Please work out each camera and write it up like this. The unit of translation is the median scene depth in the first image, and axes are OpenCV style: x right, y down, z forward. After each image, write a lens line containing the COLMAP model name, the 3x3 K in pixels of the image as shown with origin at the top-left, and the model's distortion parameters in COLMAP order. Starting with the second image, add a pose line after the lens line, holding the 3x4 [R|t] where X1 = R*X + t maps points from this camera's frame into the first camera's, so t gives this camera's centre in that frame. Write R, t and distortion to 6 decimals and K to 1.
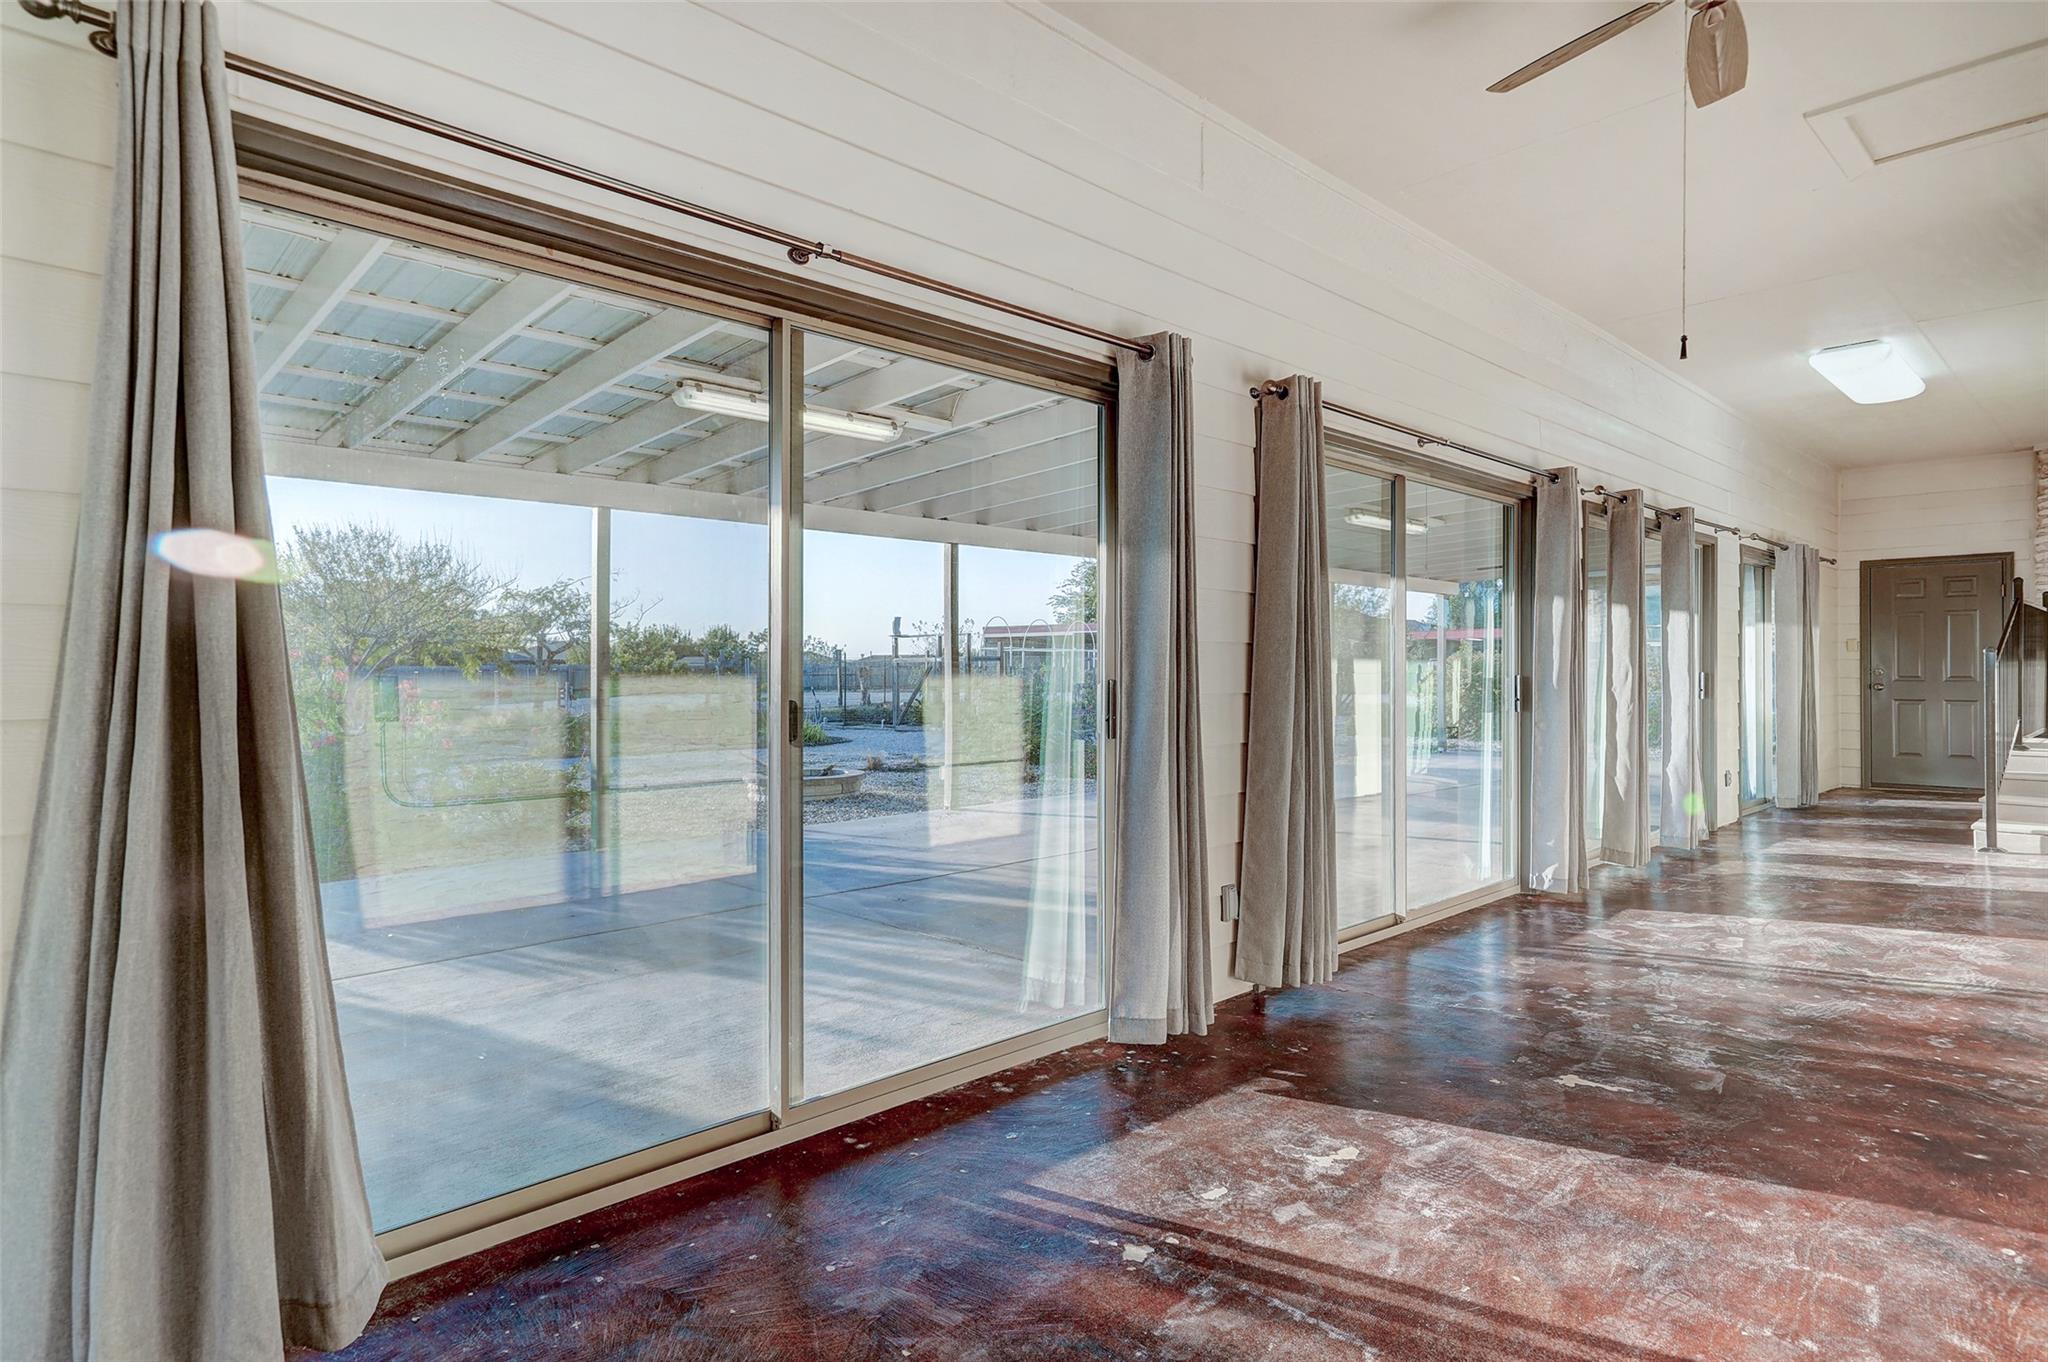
lens RADIAL K [[1056.8, 0, 1024.0], [0, 1056.8, 681.0], [0, 0, 1]] dist [0.001935, -0.000629]
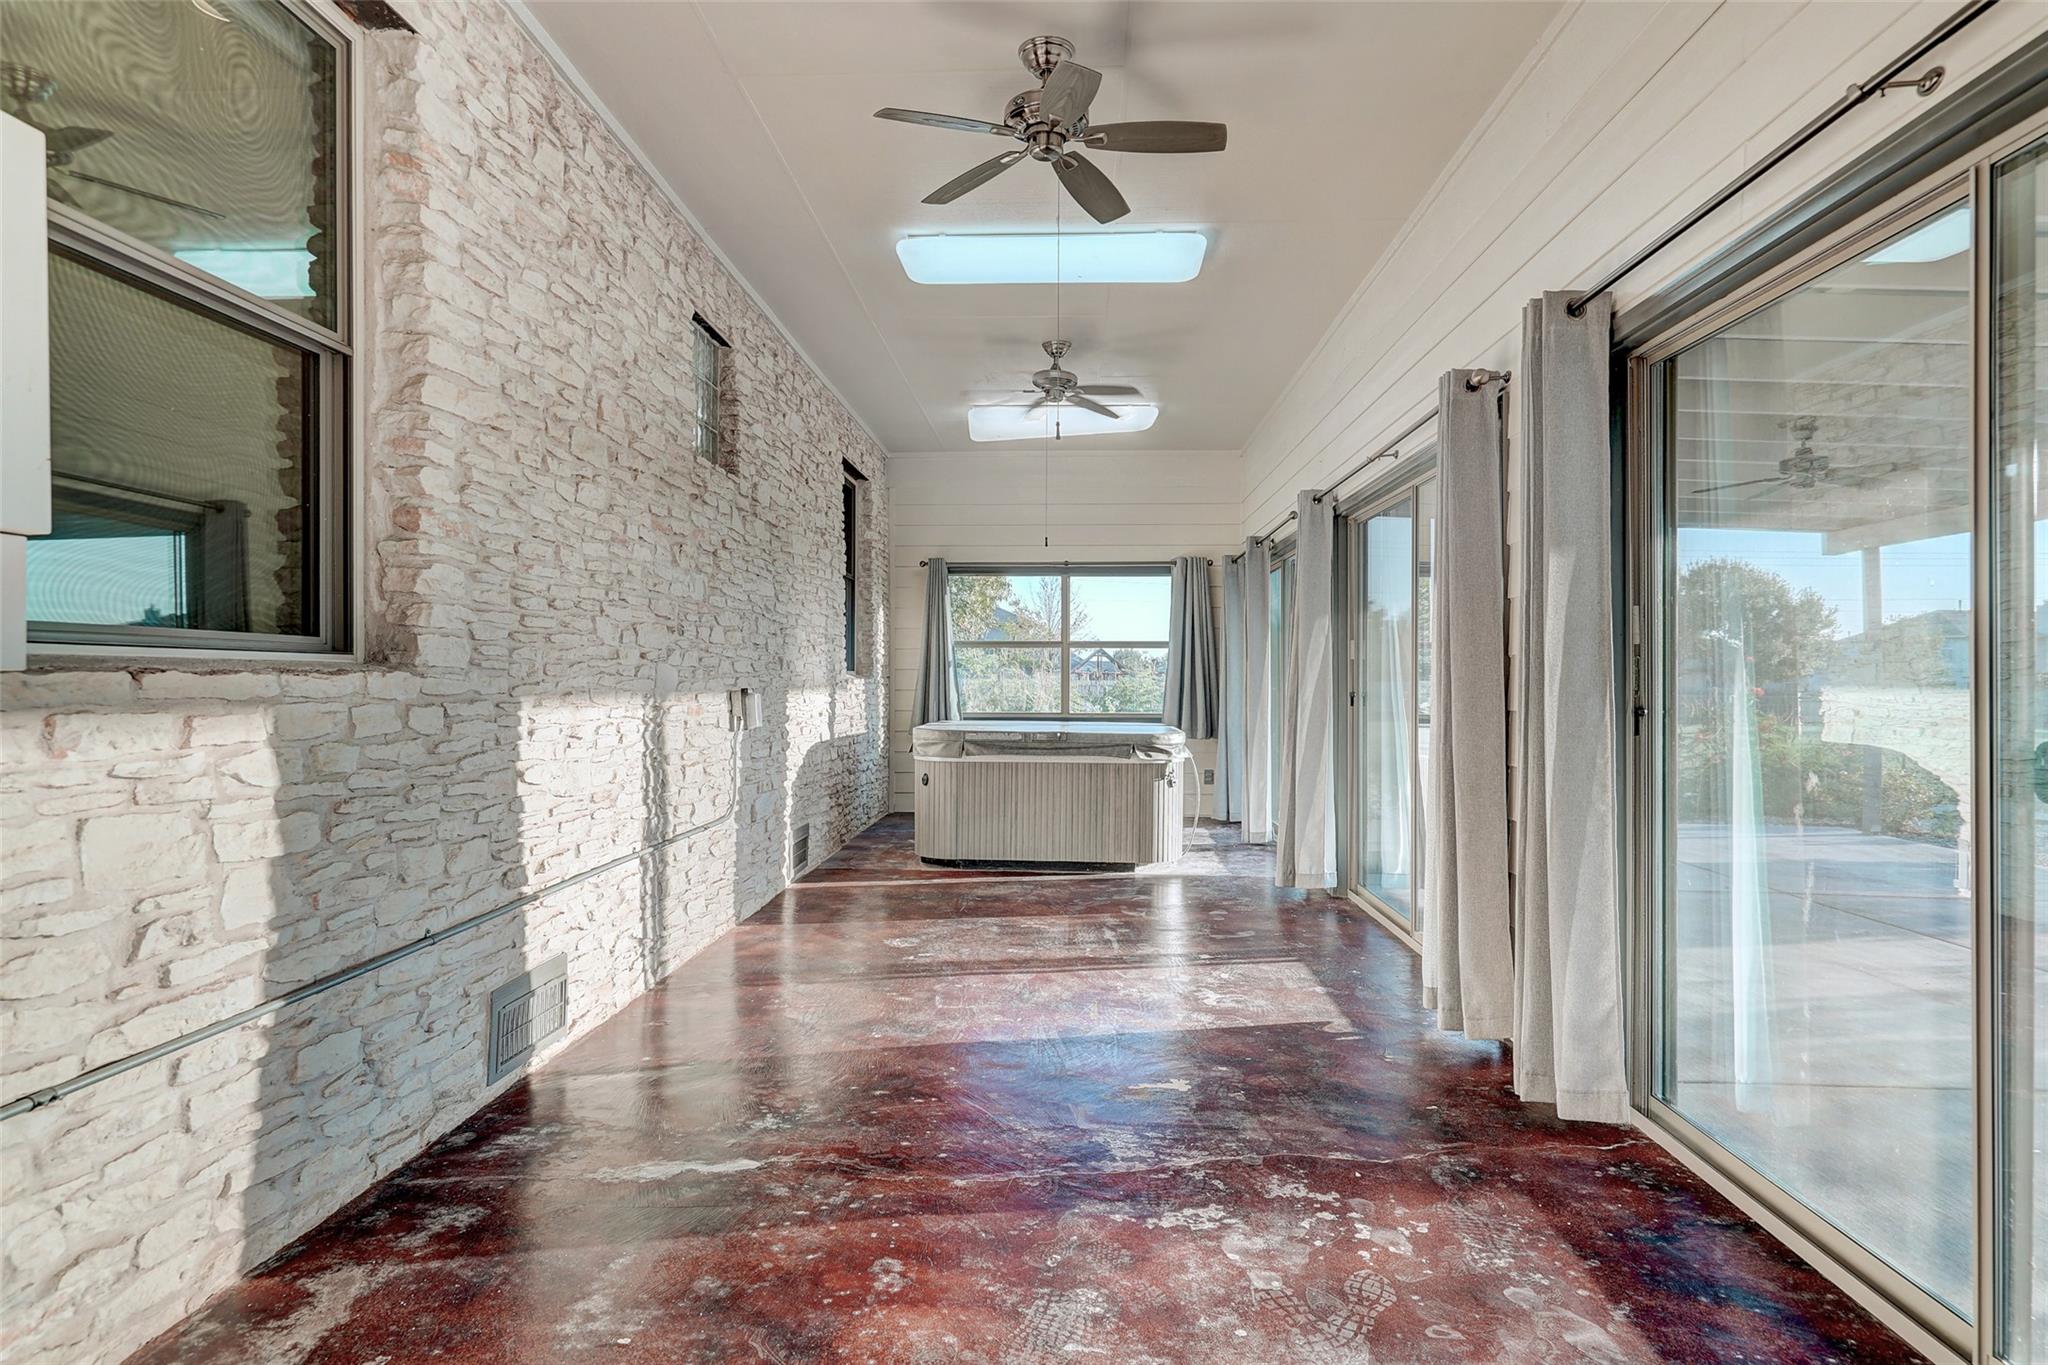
lens RADIAL K [[1344.0, 0, 1024.0], [0, 1344.0, 682.5], [0, 0, 1]] dist [0.075014, 0.035871]
pose [[-0.715265, 0.004956, -0.698836, 1.505468], [-0.006055, 0.999893, 0.013289, -0.026560], [0.698827, 0.013737, -0.715159, 1.789018]]
